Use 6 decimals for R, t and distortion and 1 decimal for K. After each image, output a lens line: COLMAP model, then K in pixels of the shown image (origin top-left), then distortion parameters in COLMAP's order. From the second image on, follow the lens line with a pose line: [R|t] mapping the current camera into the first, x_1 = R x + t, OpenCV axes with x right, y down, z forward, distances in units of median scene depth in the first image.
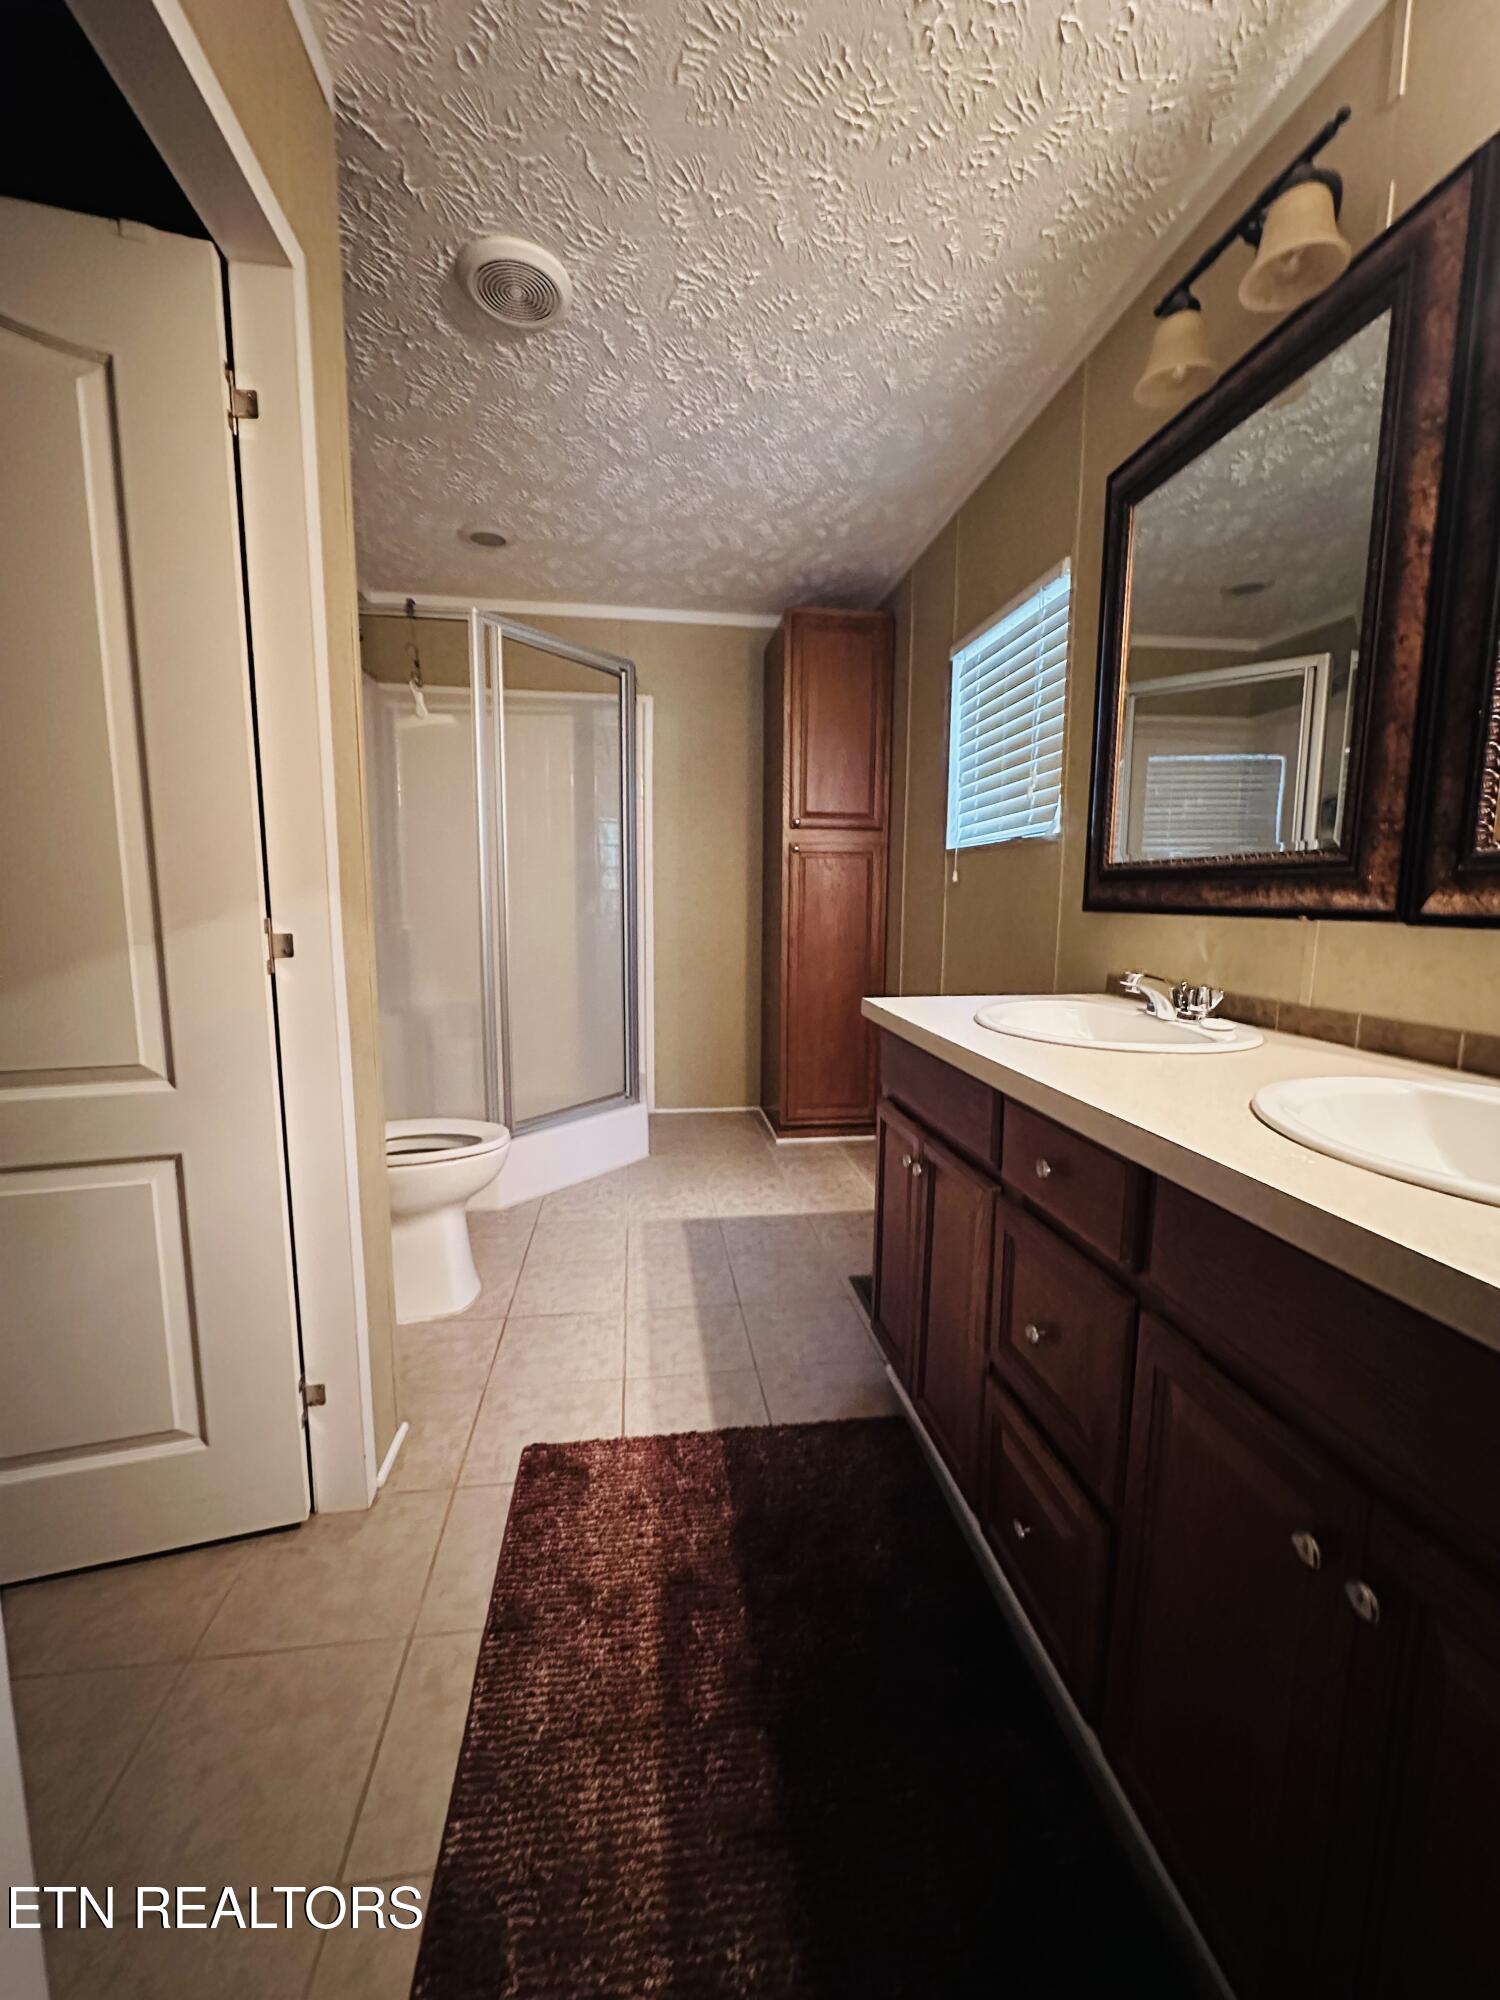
lens RADIAL K [[802.6, 0, 750.0], [0, 802.6, 1000.0], [0, 0, 1]] dist [-0.001590, -0.000125]
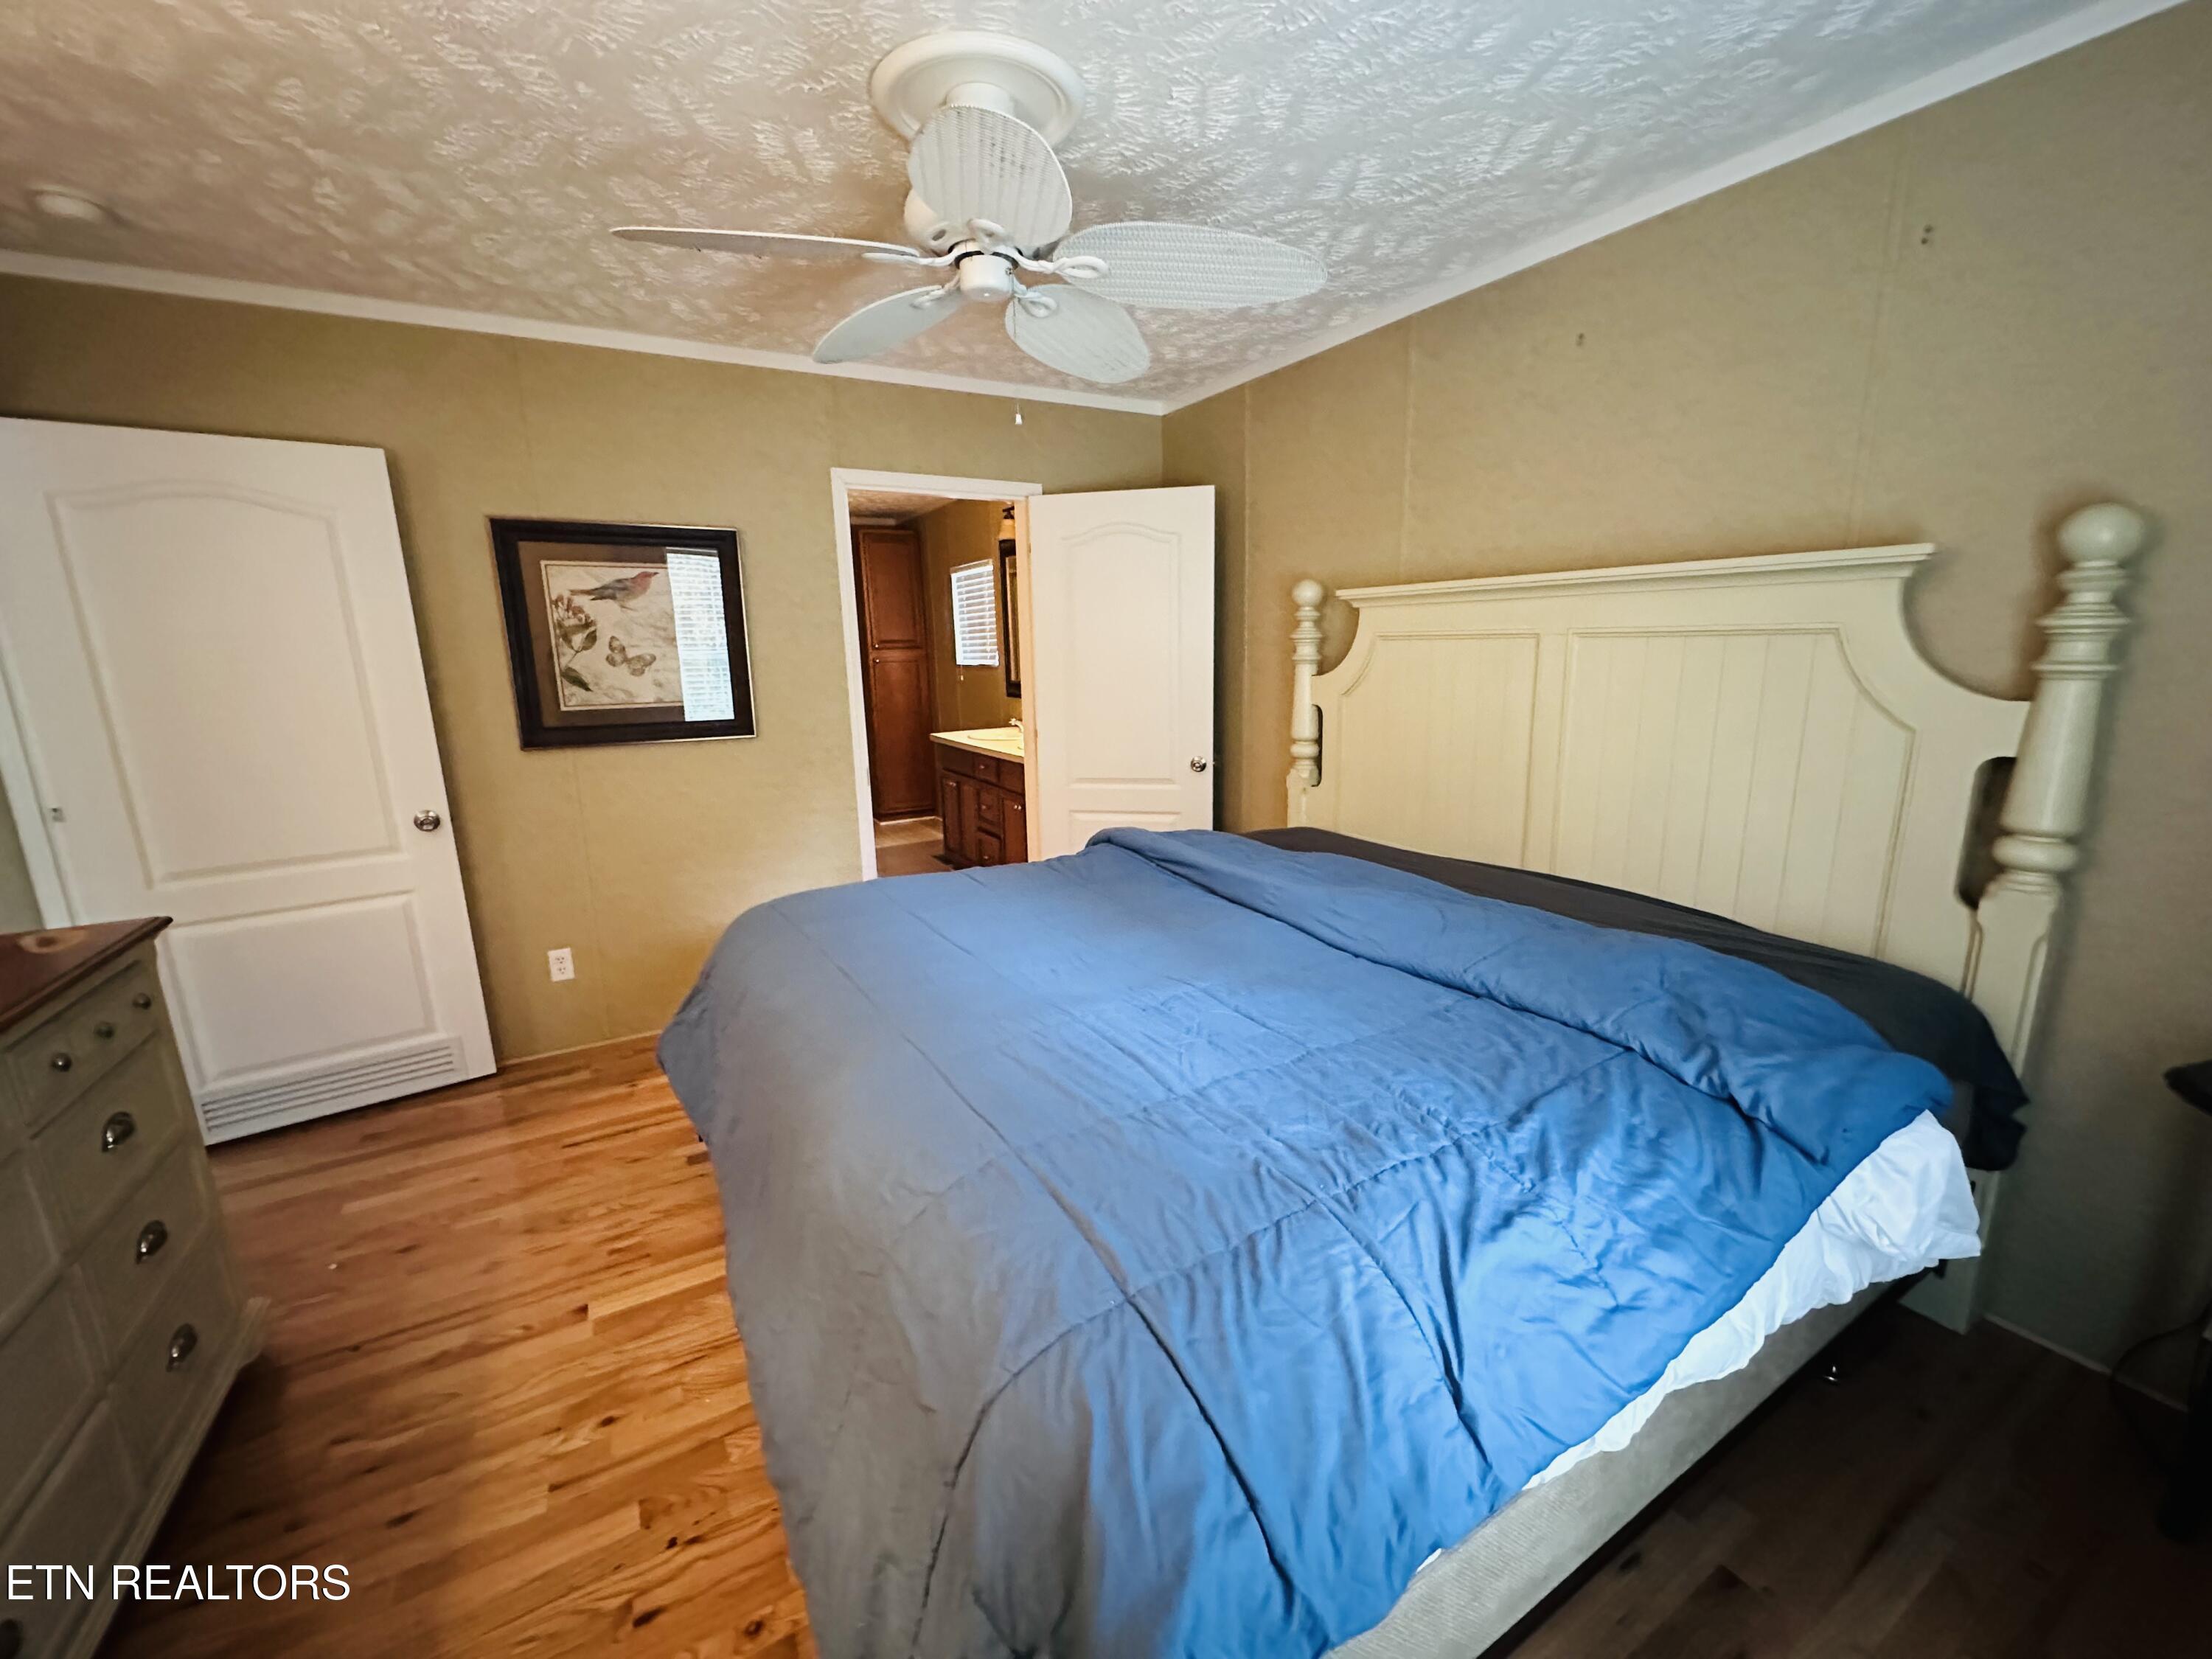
lens RADIAL K [[887.7, 0, 1106.3], [0, 887.7, 833.0], [0, 0, 1]] dist [-0.001590, -0.000125]
pose [[0.926985, -0.104325, 0.360299, -0.331978], [0.077058, 0.993022, 0.089276, 0.088372], [-0.367099, -0.054994, 0.928555, -1.596493]]
